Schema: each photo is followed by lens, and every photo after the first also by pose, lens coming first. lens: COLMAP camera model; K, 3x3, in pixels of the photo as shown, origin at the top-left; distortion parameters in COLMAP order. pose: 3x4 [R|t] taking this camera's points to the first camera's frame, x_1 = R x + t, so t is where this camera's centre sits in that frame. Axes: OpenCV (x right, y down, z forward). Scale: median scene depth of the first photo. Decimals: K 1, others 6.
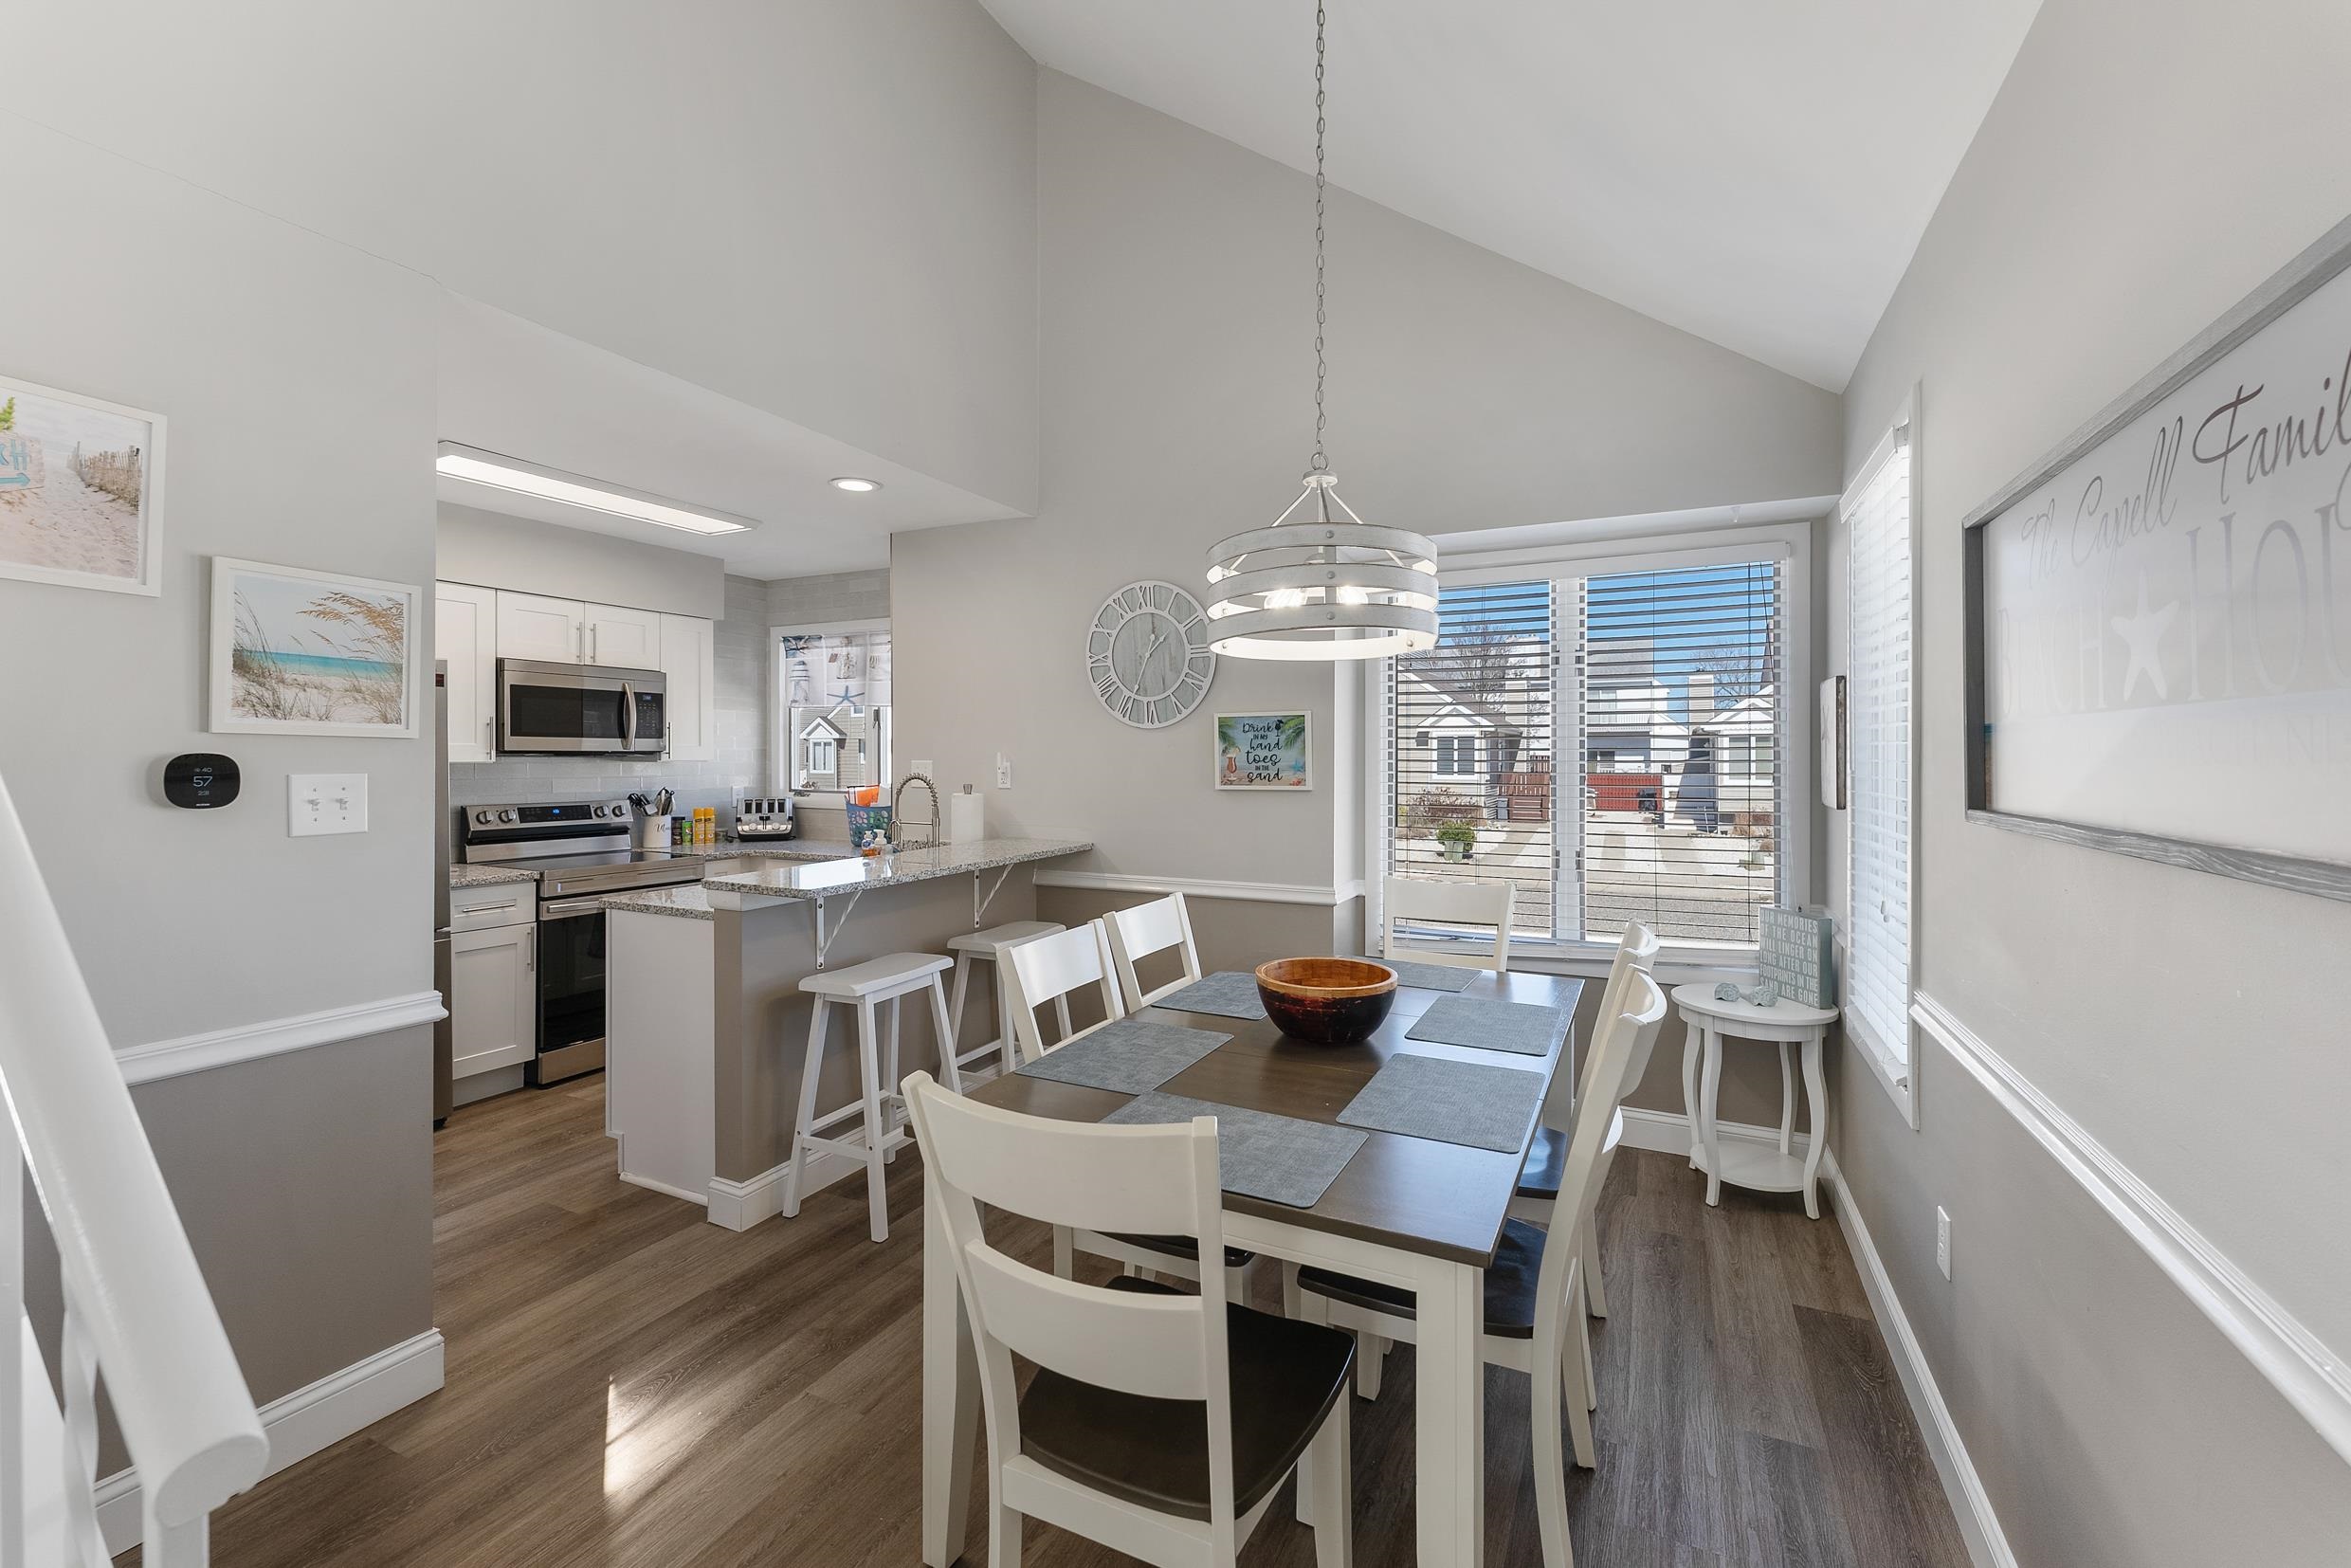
lens RADIAL K [[952.0, 0, 1193.0], [0, 952.0, 765.3], [0, 0, 1]] dist [0.000739, -0.000052]
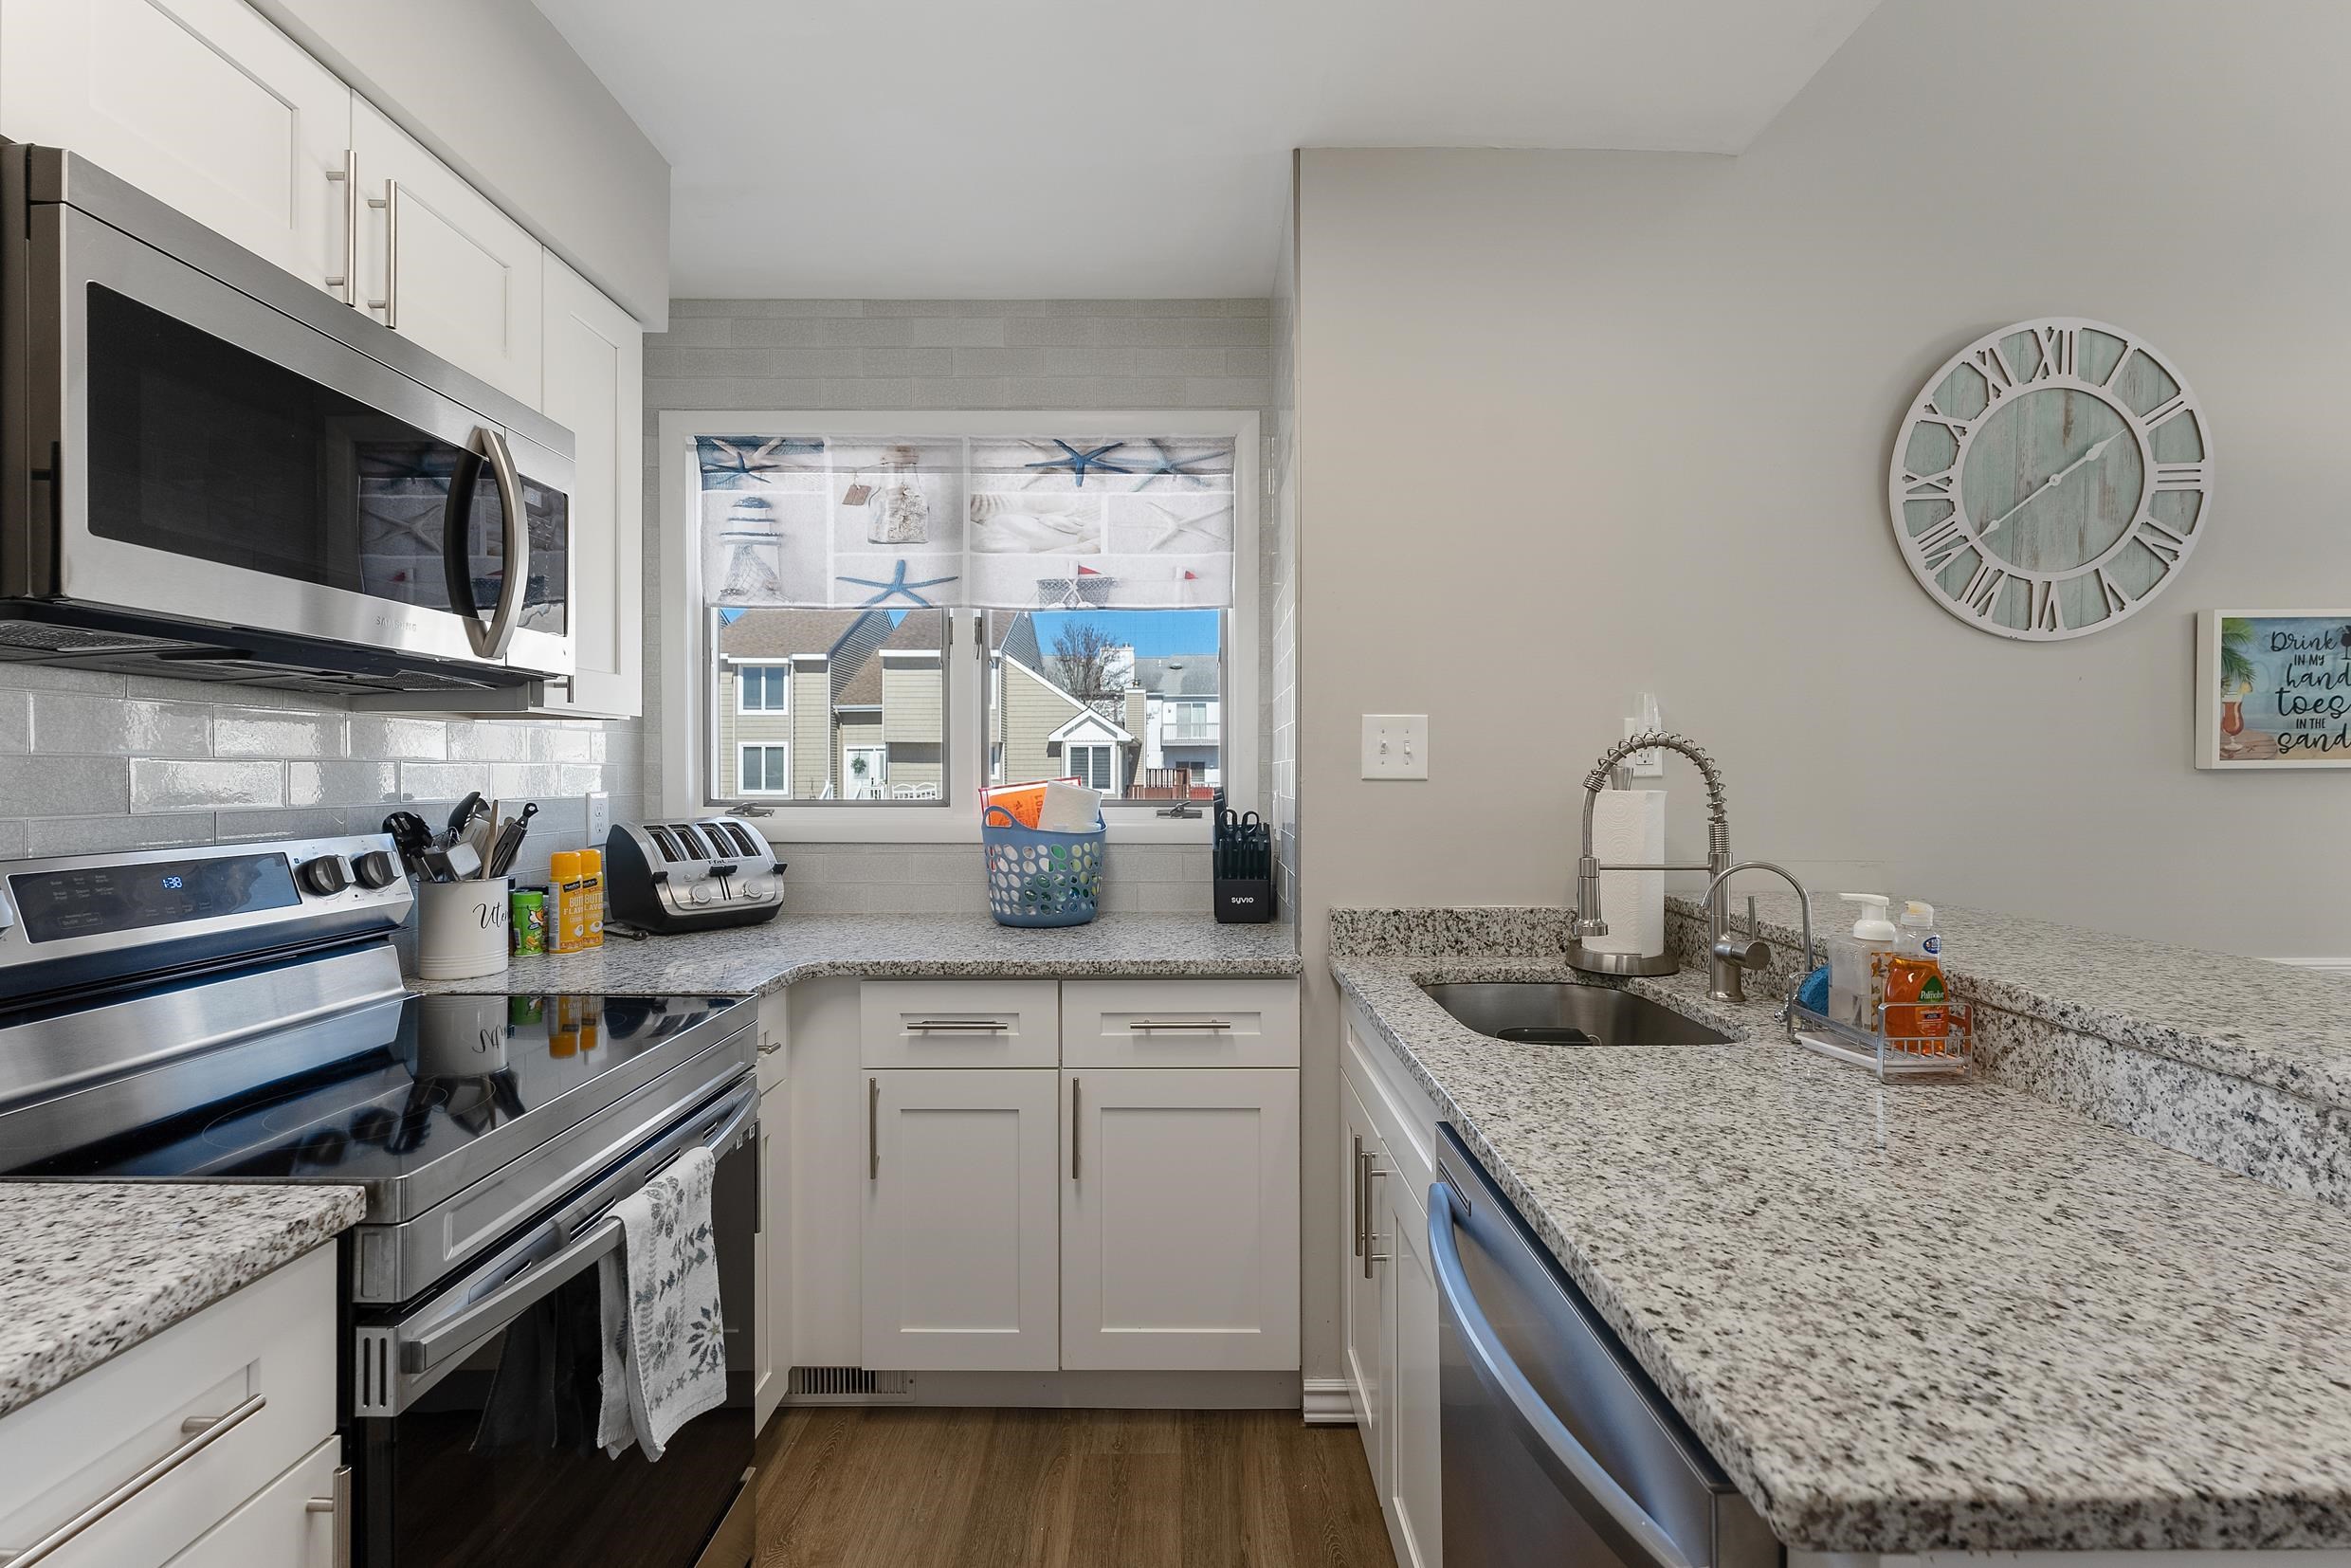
lens RADIAL K [[992.9, 0, 1147.7], [0, 992.9, 777.0], [0, 0, 1]] dist [-0.003828, -0.000623]
pose [[0.900605, -0.003975, 0.434620, -0.635035], [0.006577, 0.999968, -0.004482, 0.026300], [-0.434589, 0.006895, 0.900603, 0.745892]]
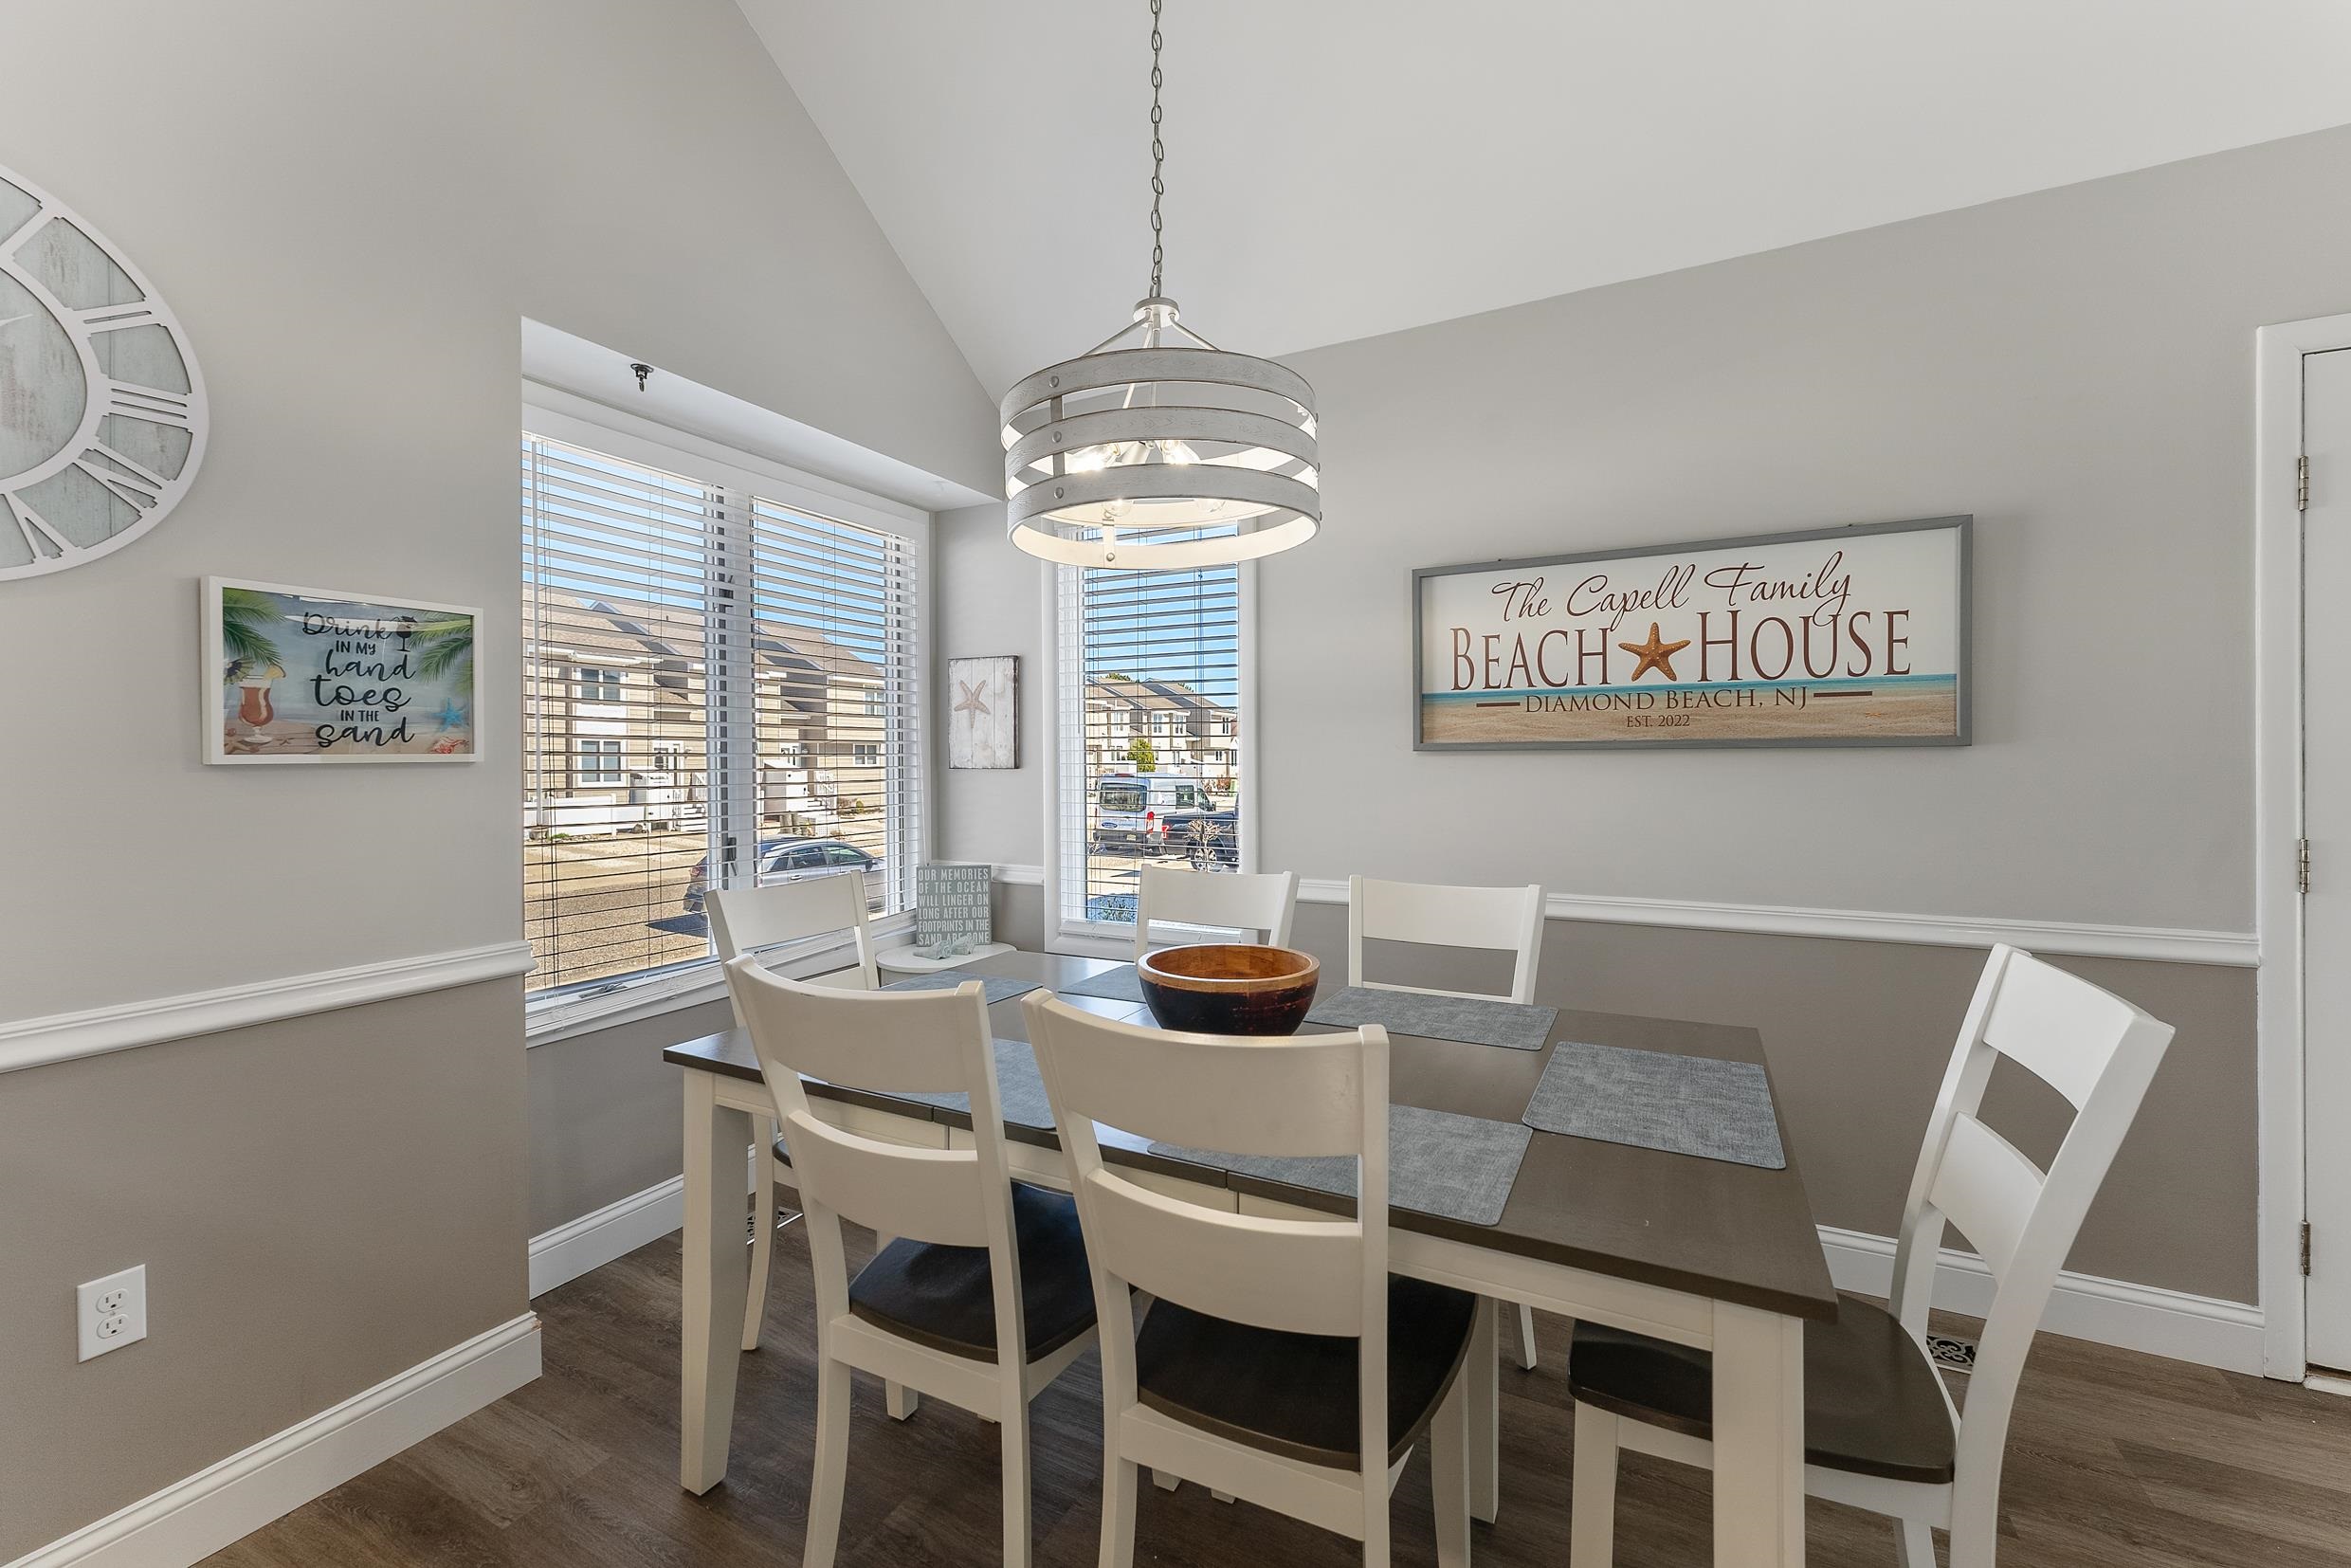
lens RADIAL K [[952.0, 0, 1176.9], [0, 952.0, 758.9], [0, 0, 1]] dist [0.000739, -0.000052]
pose [[0.025247, 0.001848, 0.999680, -0.347905], [0.015181, 0.999882, -0.002232, 0.028167], [-0.999566, 0.015232, 0.025216, 0.553308]]
